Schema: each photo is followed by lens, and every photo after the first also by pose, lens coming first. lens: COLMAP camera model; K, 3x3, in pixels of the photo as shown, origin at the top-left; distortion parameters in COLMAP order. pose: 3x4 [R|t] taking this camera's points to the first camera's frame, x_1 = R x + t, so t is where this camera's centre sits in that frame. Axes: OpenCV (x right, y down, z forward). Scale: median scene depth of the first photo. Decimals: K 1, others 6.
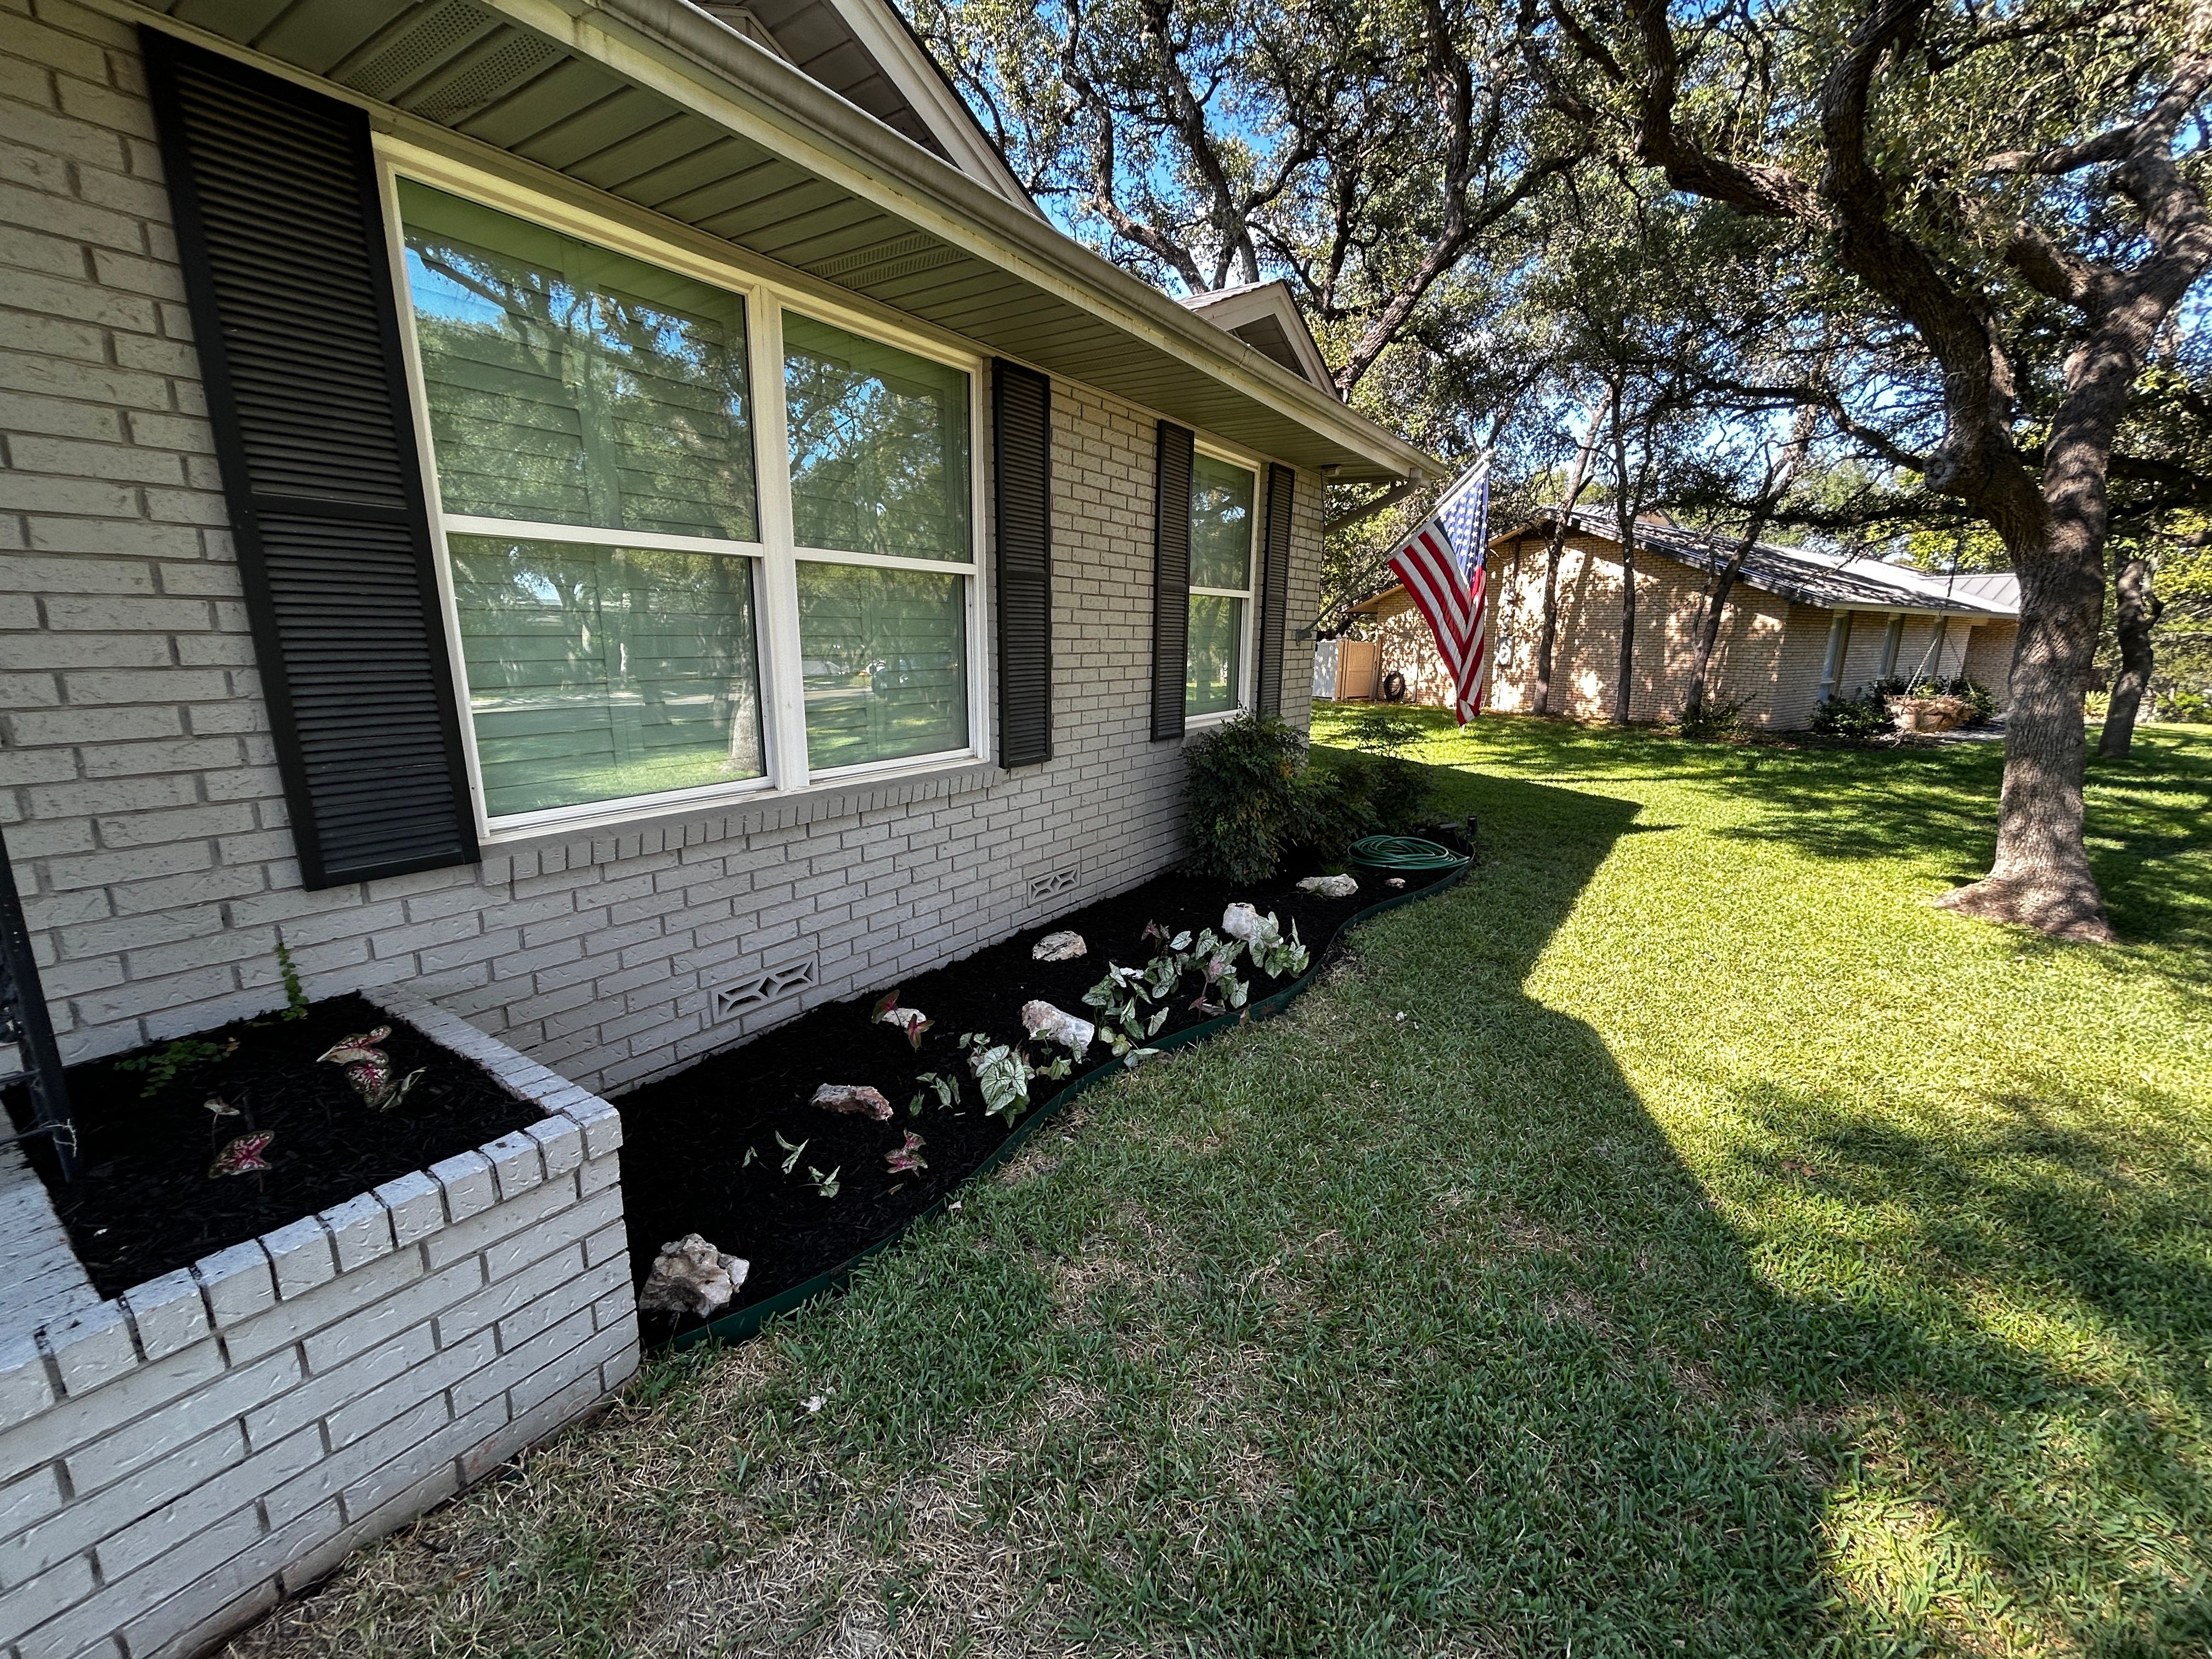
lens RADIAL K [[903.2, 0, 1101.3], [0, 903.2, 831.8], [0, 0, 1]] dist [-0.002357, 0.000698]
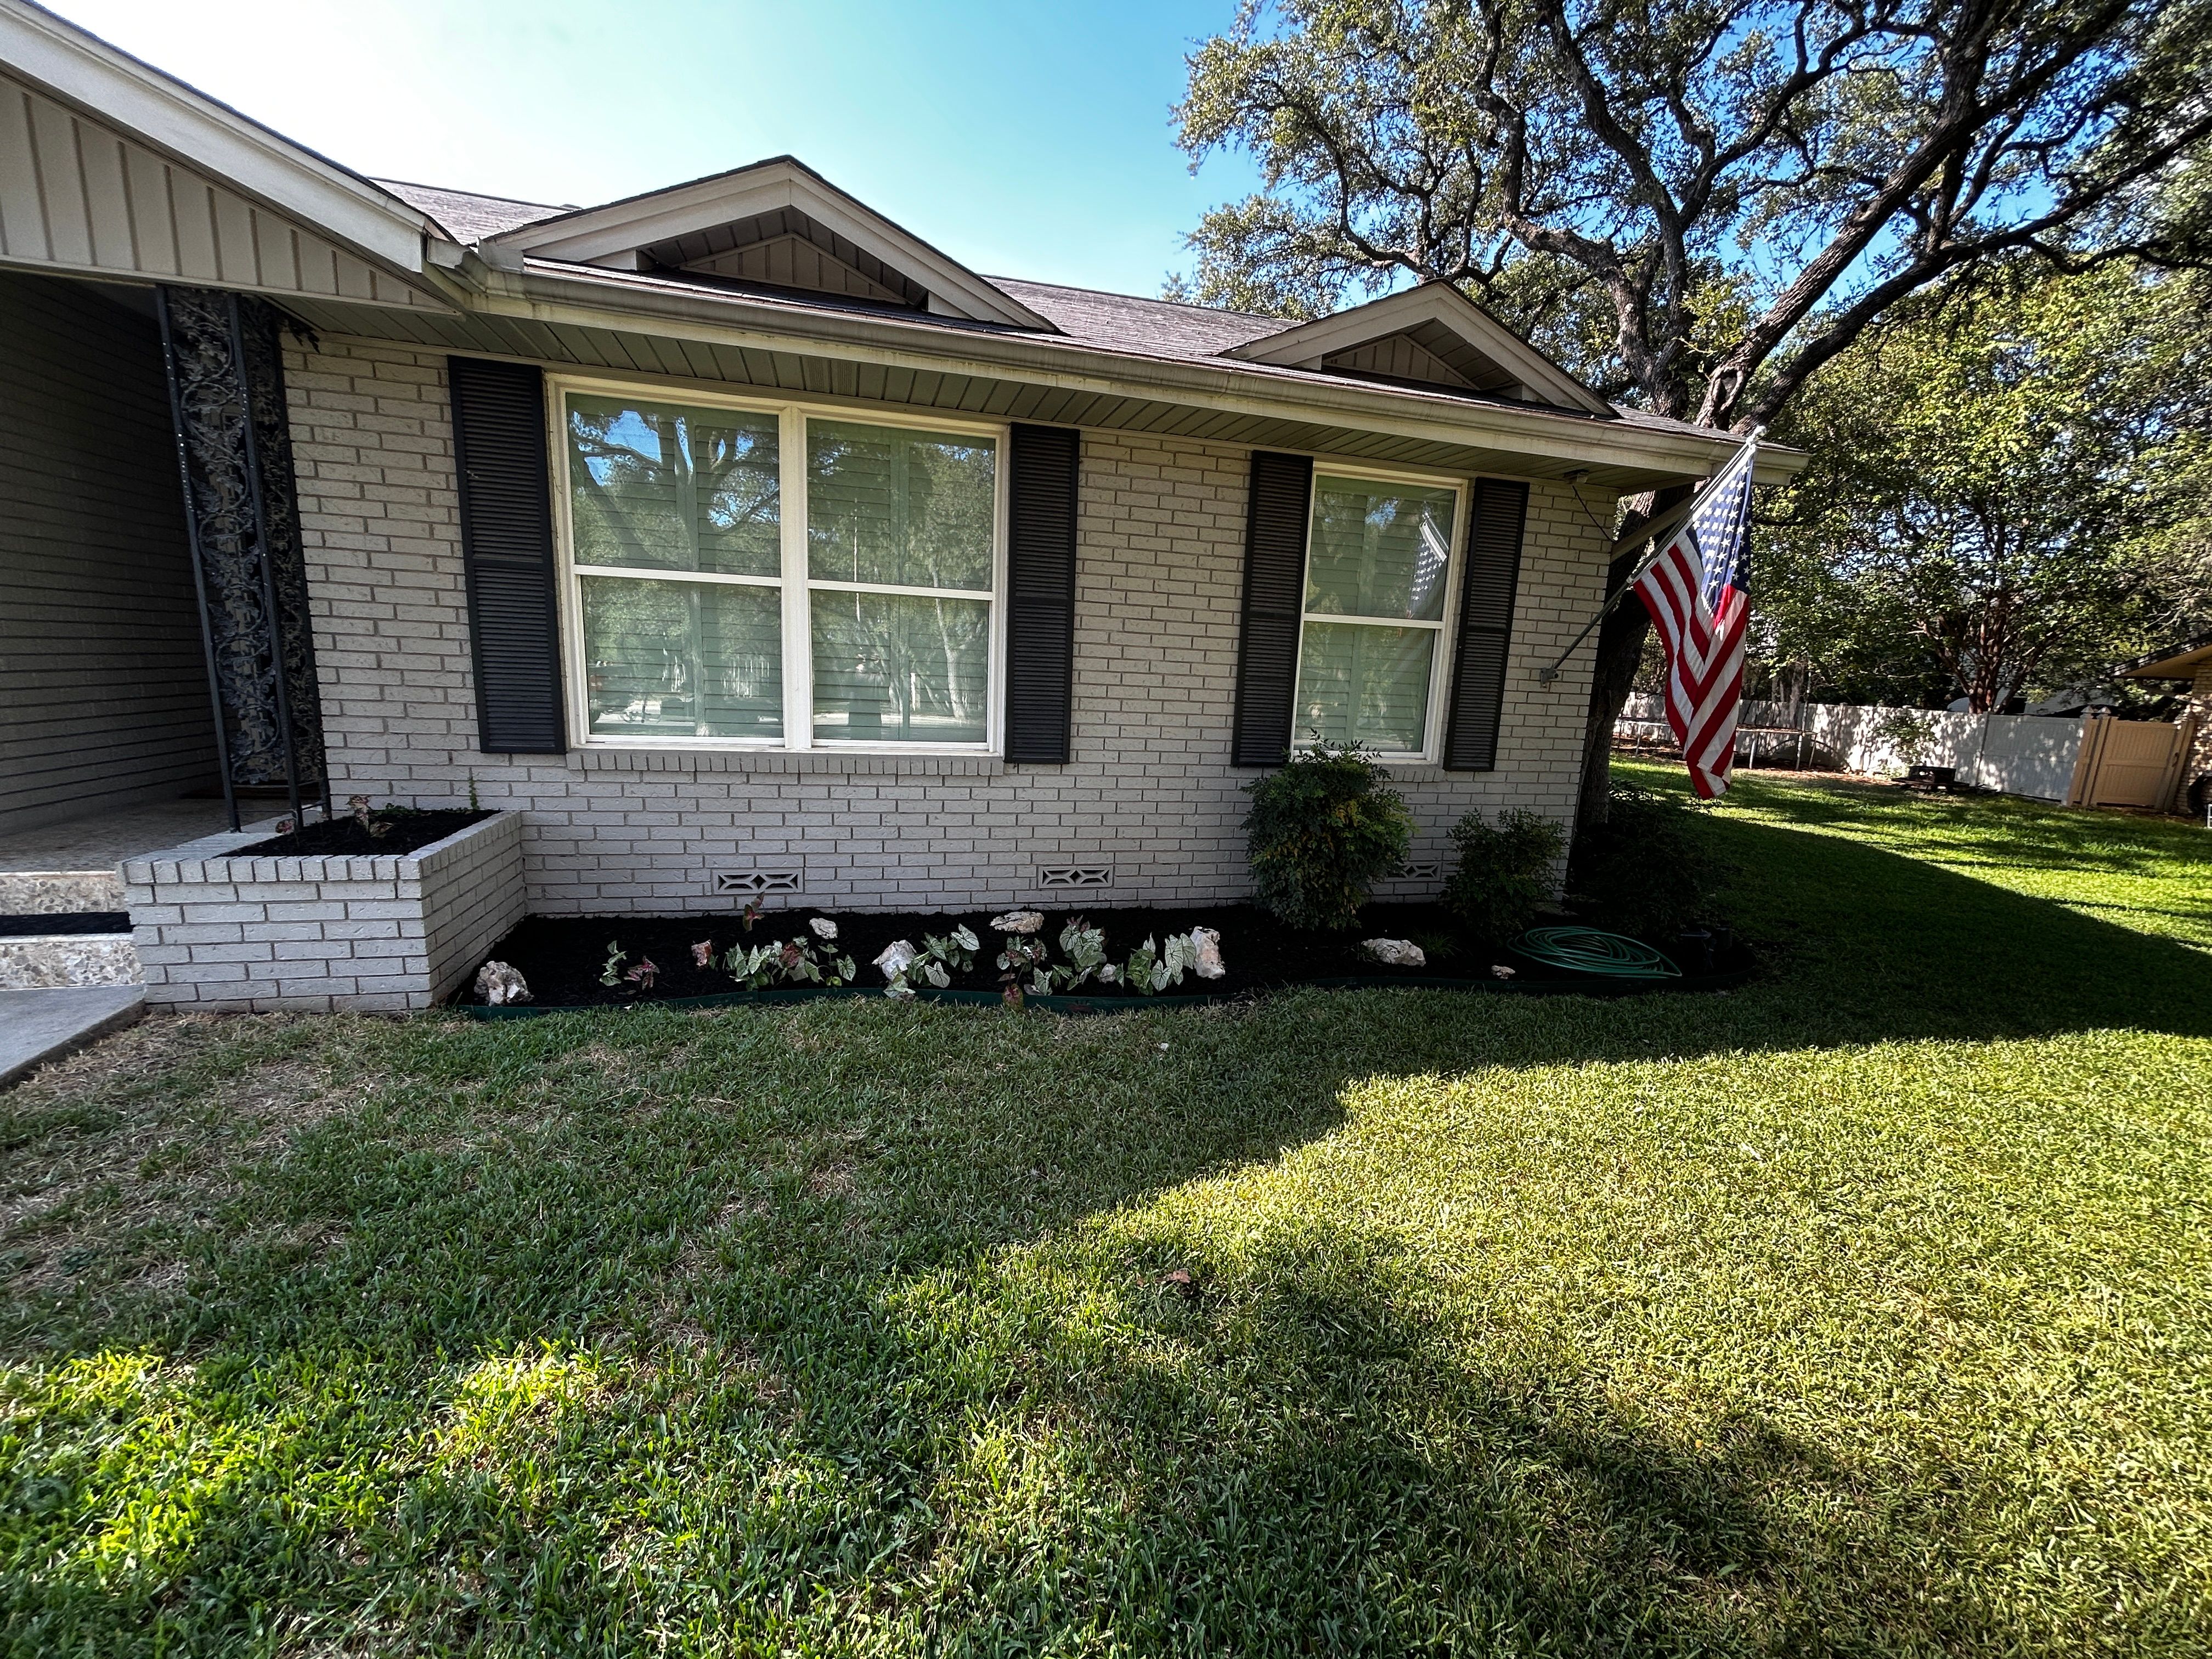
lens RADIAL K [[903.2, 0, 1094.7], [0, 903.2, 830.1], [0, 0, 1]] dist [-0.002357, 0.000698]
pose [[0.752075, 0.140150, -0.644004, 0.905166], [-0.179004, 0.983835, 0.005061, -0.012232], [0.634303, 0.111473, 0.765005, 0.217746]]
